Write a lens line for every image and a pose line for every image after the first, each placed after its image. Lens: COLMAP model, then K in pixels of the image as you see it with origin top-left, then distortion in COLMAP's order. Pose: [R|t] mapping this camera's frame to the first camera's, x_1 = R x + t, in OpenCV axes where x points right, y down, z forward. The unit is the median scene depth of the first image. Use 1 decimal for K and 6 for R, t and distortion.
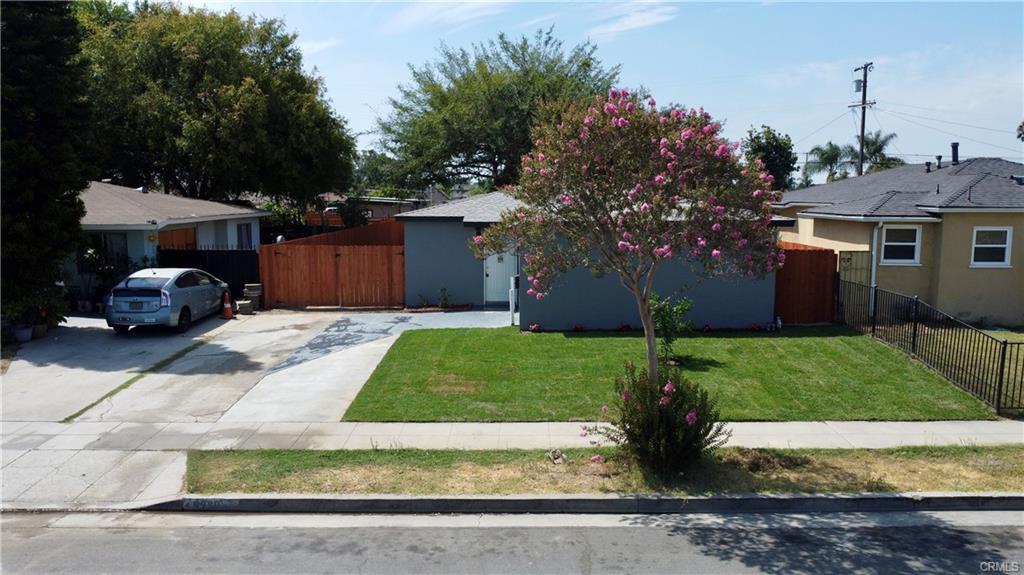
lens RADIAL K [[738.5, 0, 512.0], [0, 738.5, 287.5], [0, 0, 1]] dist [-0.015192, -0.030628]
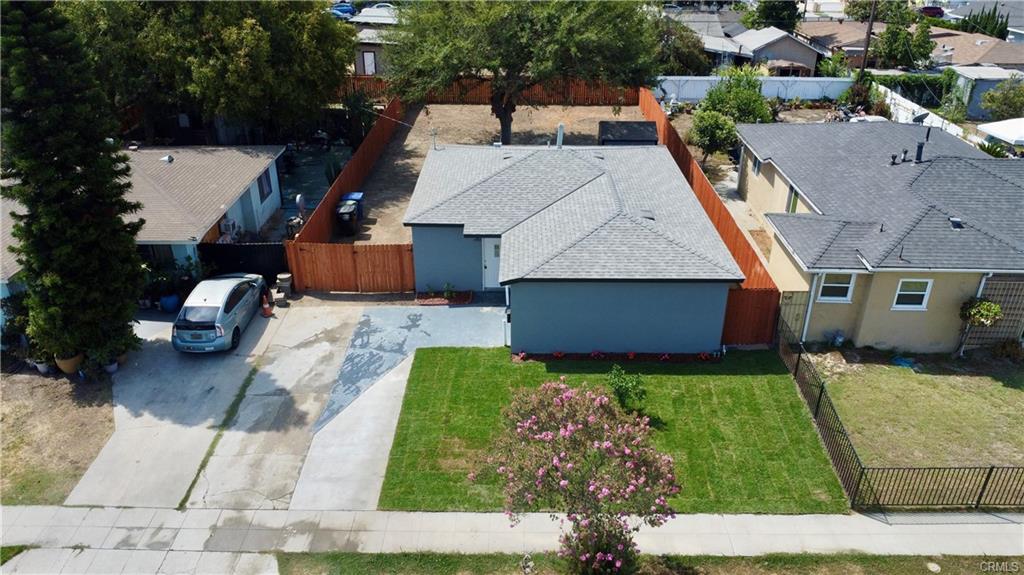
lens RADIAL K [[738.5, 0, 512.0], [0, 738.5, 287.5], [0, 0, 1]] dist [-0.015192, -0.030628]
pose [[0.999919, 0.004682, -0.011849, 0.028477], [-0.000351, 0.939788, 0.341758, -0.506503], [0.012735, -0.341727, 0.939713, -0.122848]]
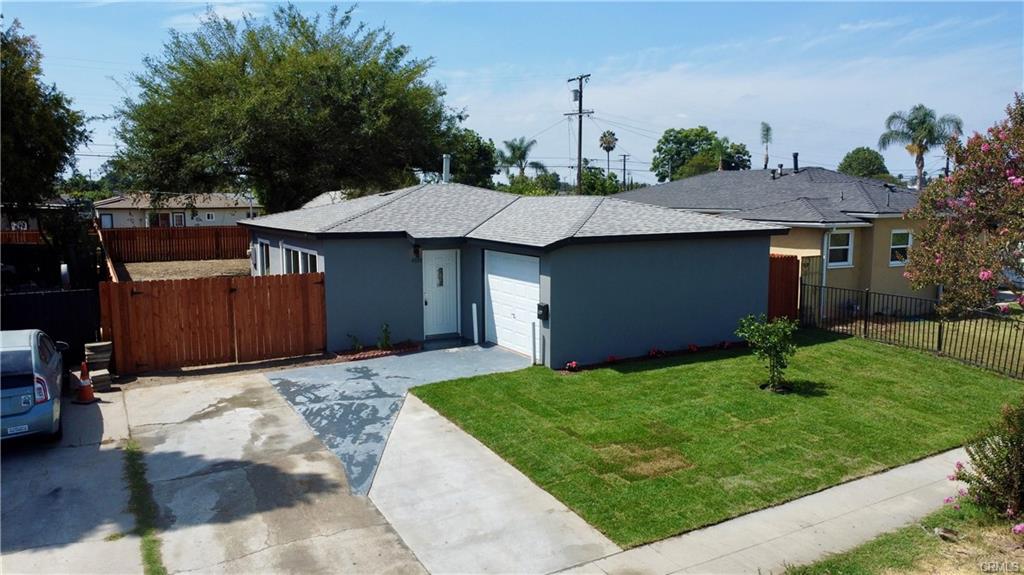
lens RADIAL K [[738.5, 0, 512.0], [0, 738.5, 287.5], [0, 0, 1]] dist [-0.015192, -0.030628]
pose [[0.866420, -0.062551, 0.495383, -0.465680], [0.062780, 0.997896, 0.016201, -0.054137], [-0.495354, 0.017063, 0.868524, 0.338173]]
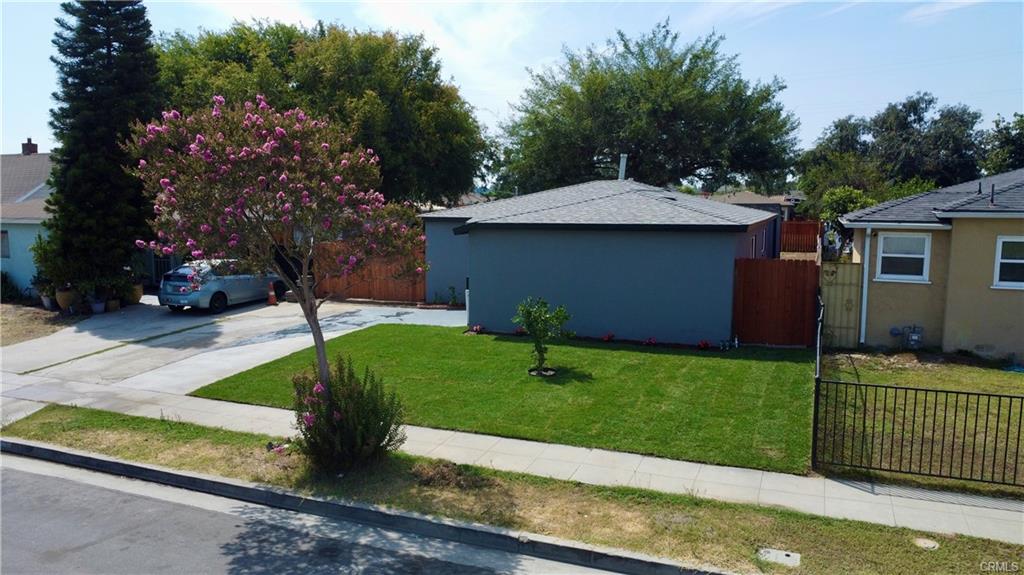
lens RADIAL K [[738.5, 0, 512.0], [0, 738.5, 287.5], [0, 0, 1]] dist [-0.015192, -0.030628]
pose [[0.927956, 0.044418, -0.370033, 0.475592], [-0.045136, 0.998958, 0.006721, -0.011349], [0.369946, 0.010466, 0.928994, 0.092413]]
